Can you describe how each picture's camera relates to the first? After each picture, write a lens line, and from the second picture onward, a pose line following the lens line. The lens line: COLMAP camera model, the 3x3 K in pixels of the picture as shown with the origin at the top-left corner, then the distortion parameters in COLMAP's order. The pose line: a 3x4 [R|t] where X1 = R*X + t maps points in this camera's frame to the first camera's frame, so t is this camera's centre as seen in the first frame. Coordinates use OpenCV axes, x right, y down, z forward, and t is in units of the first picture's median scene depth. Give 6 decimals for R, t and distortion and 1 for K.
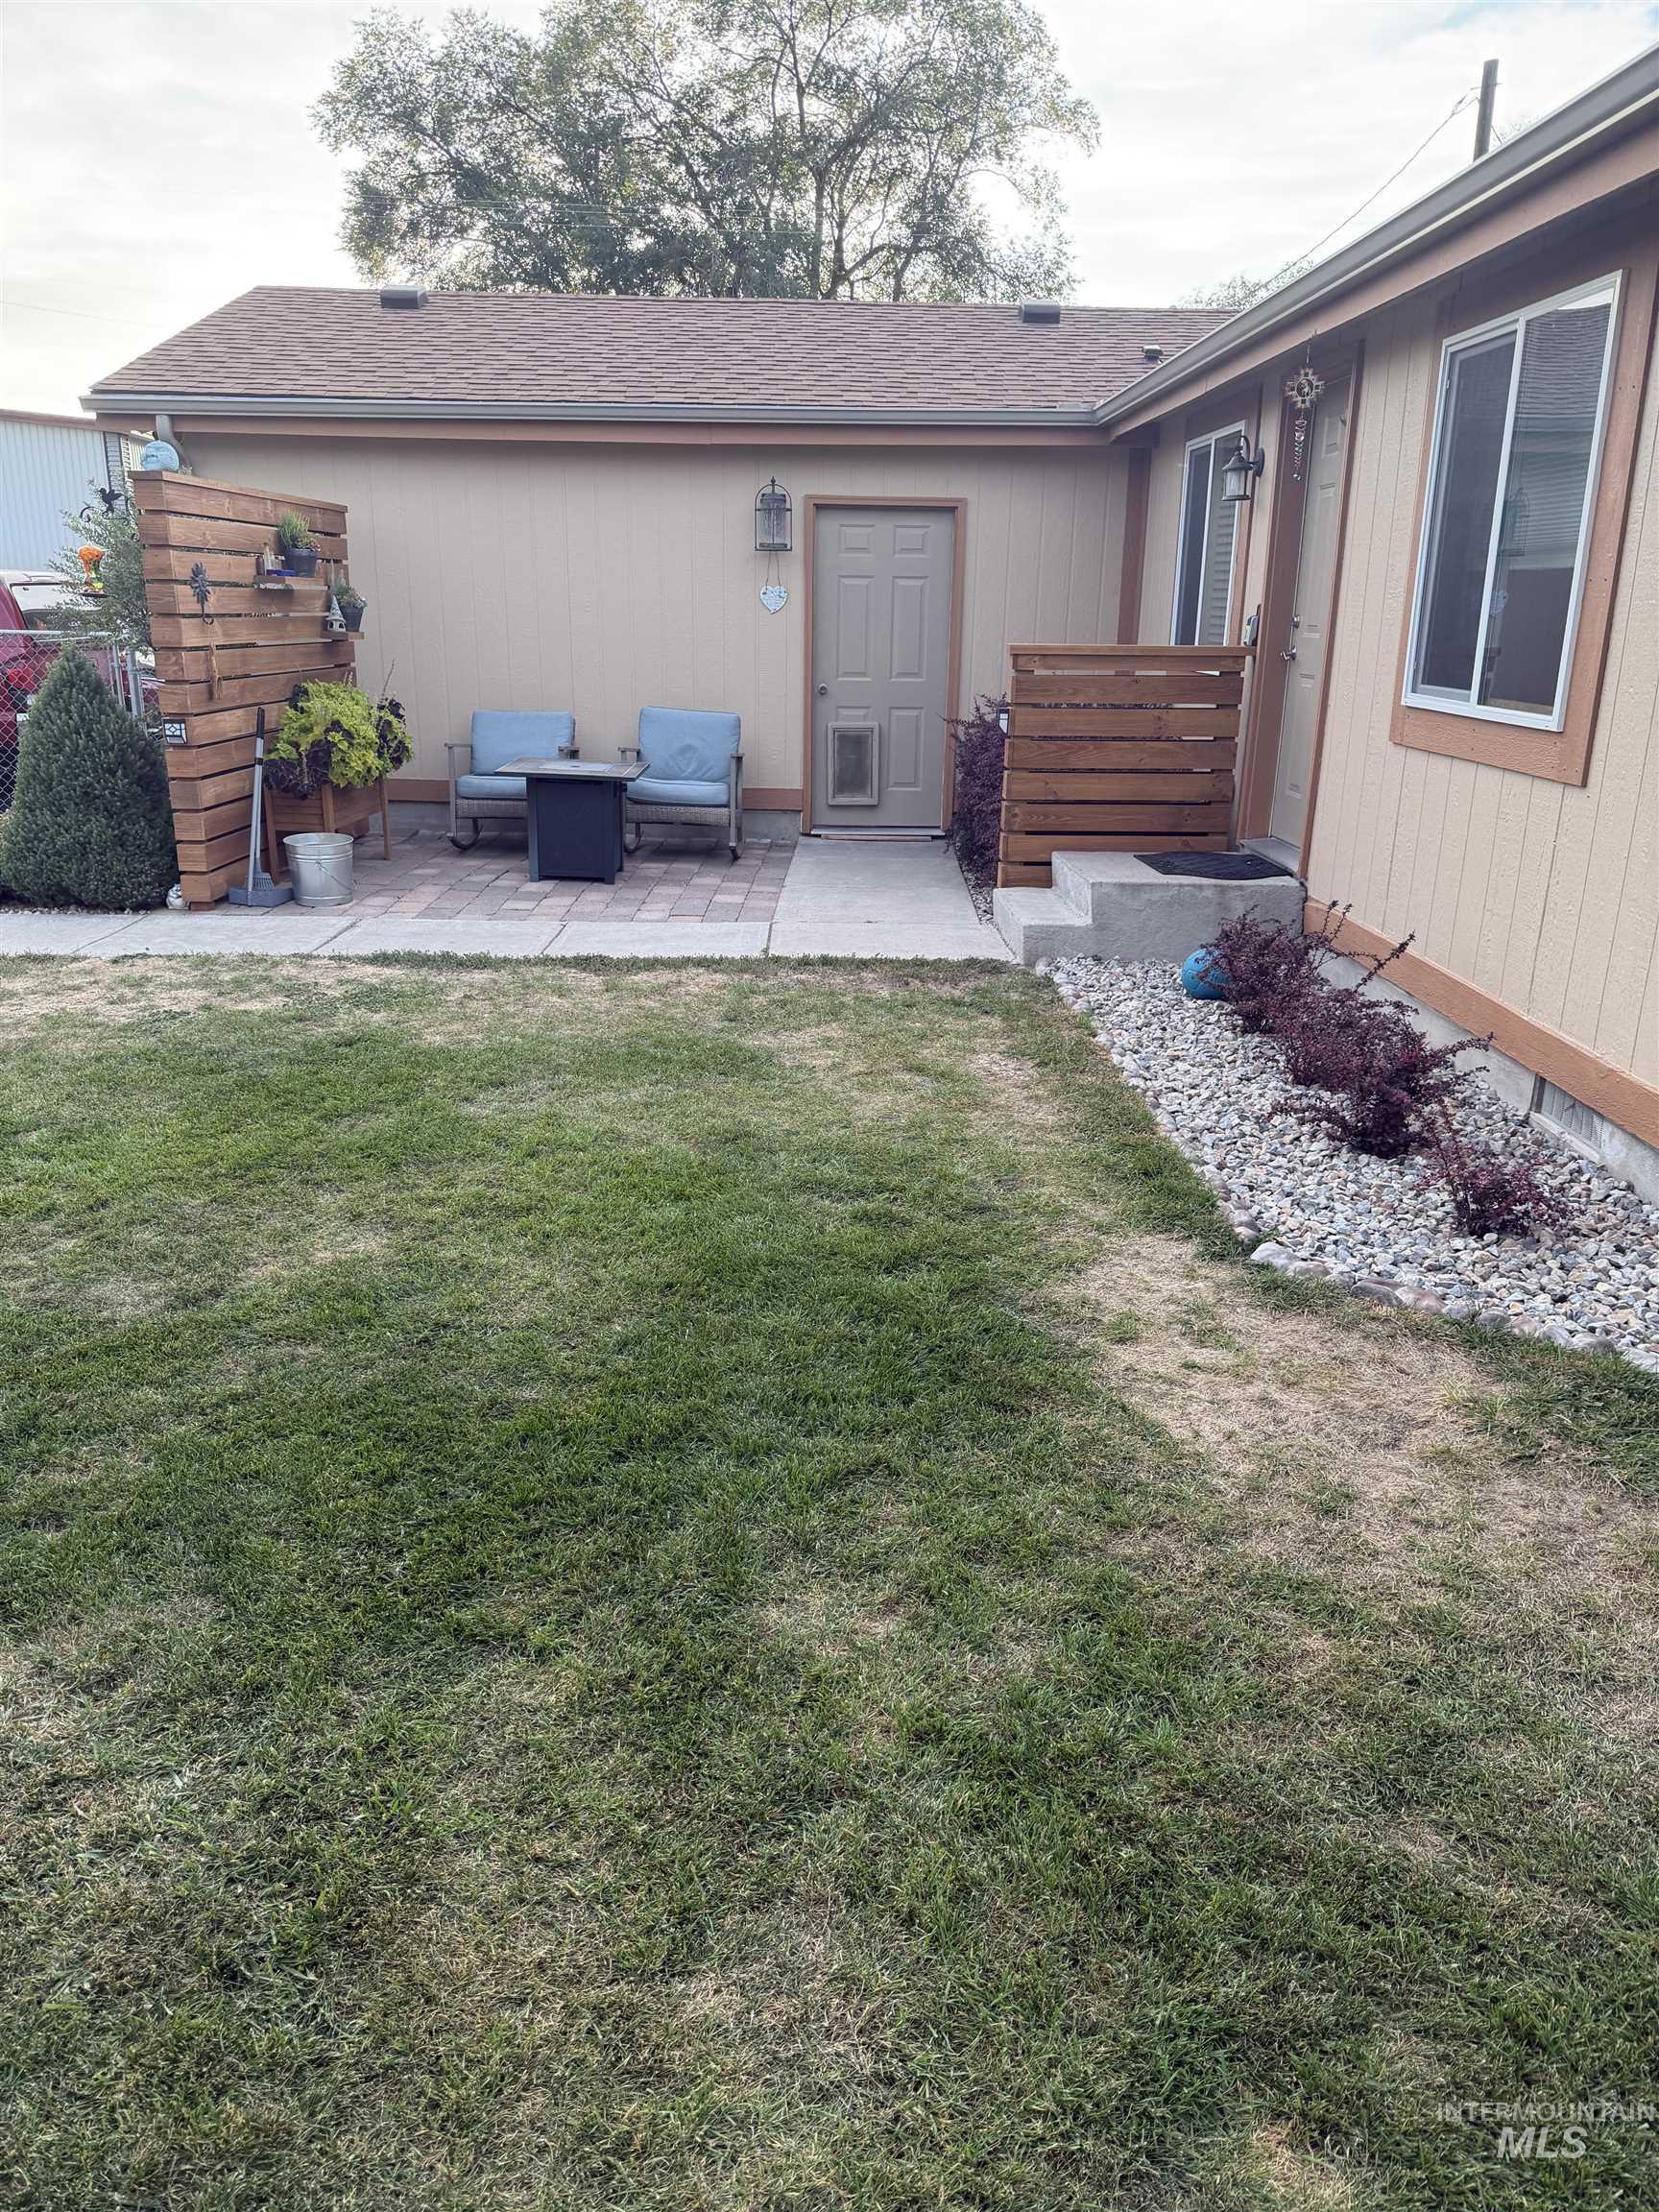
lens RADIAL K [[1596.6, 0, 799.7], [0, 1596.6, 1102.3], [0, 0, 1]] dist [0.121801, -0.052140]
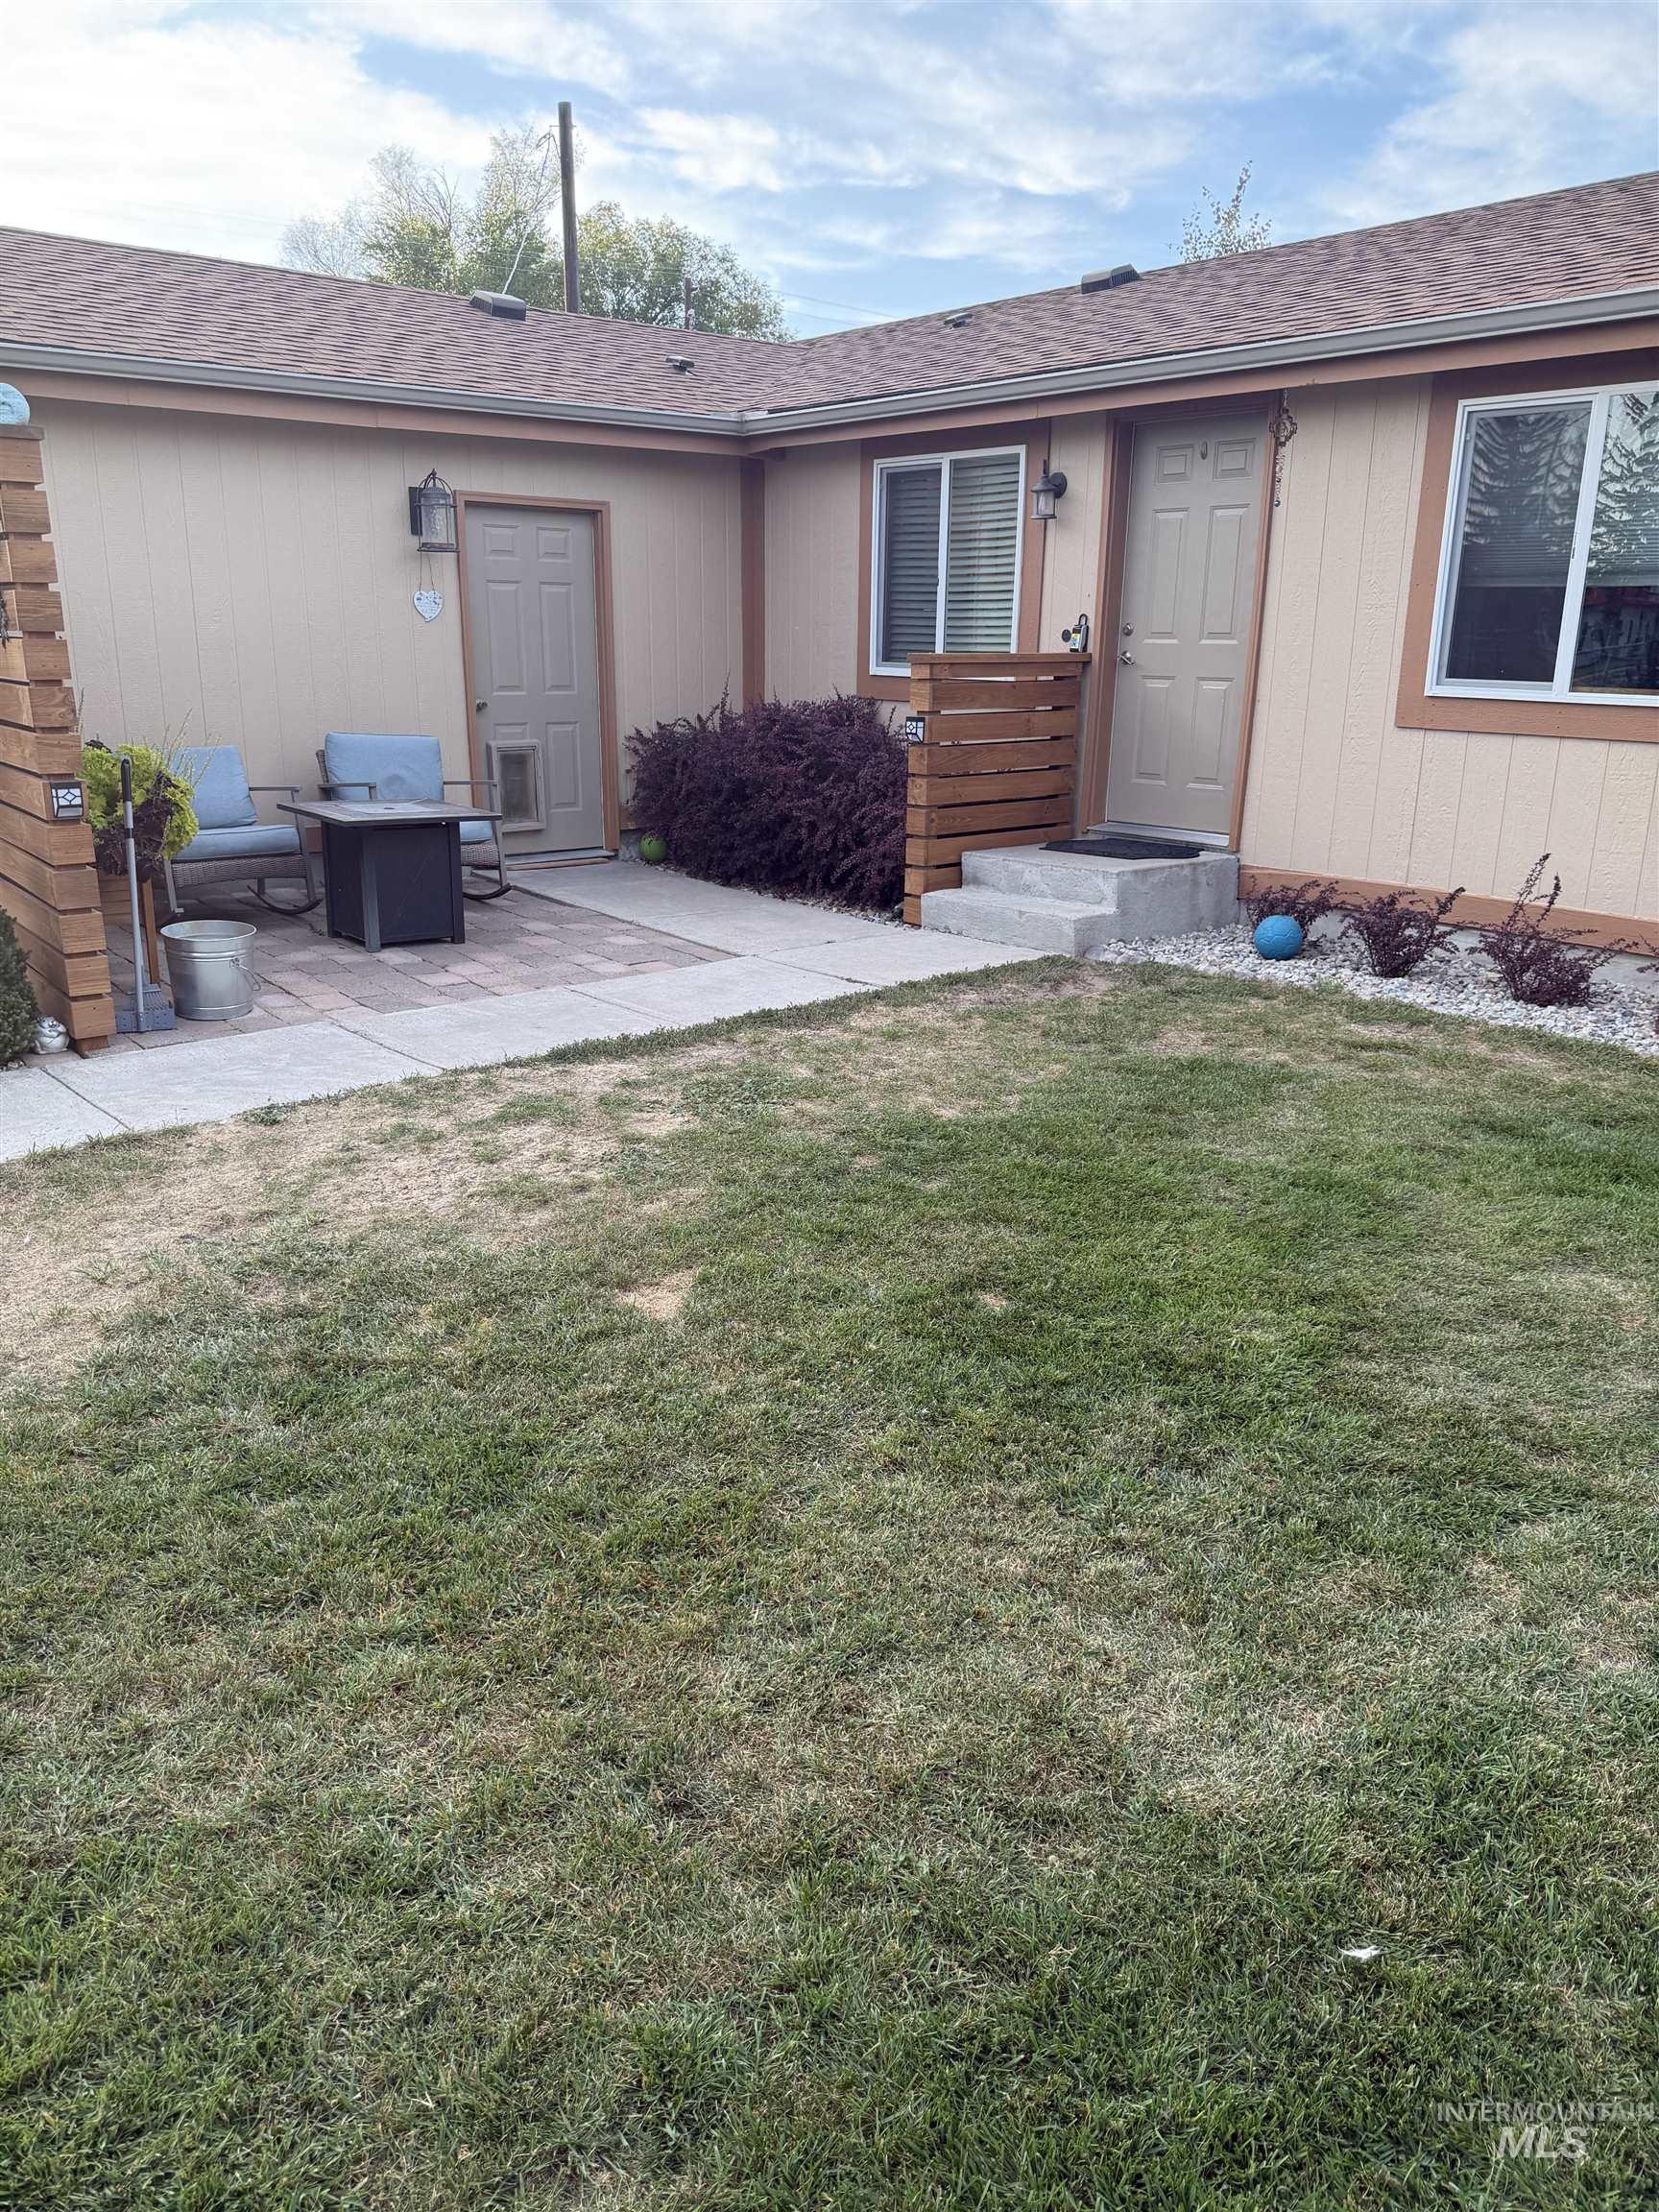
lens RADIAL K [[1596.6, 0, 799.7], [0, 1596.6, 1102.3], [0, 0, 1]] dist [0.121801, -0.052140]
pose [[0.768270, -0.189775, 0.611349, -0.464187], [0.189890, 0.979621, 0.065462, -0.066670], [-0.611313, 0.065797, 0.788649, 0.198579]]
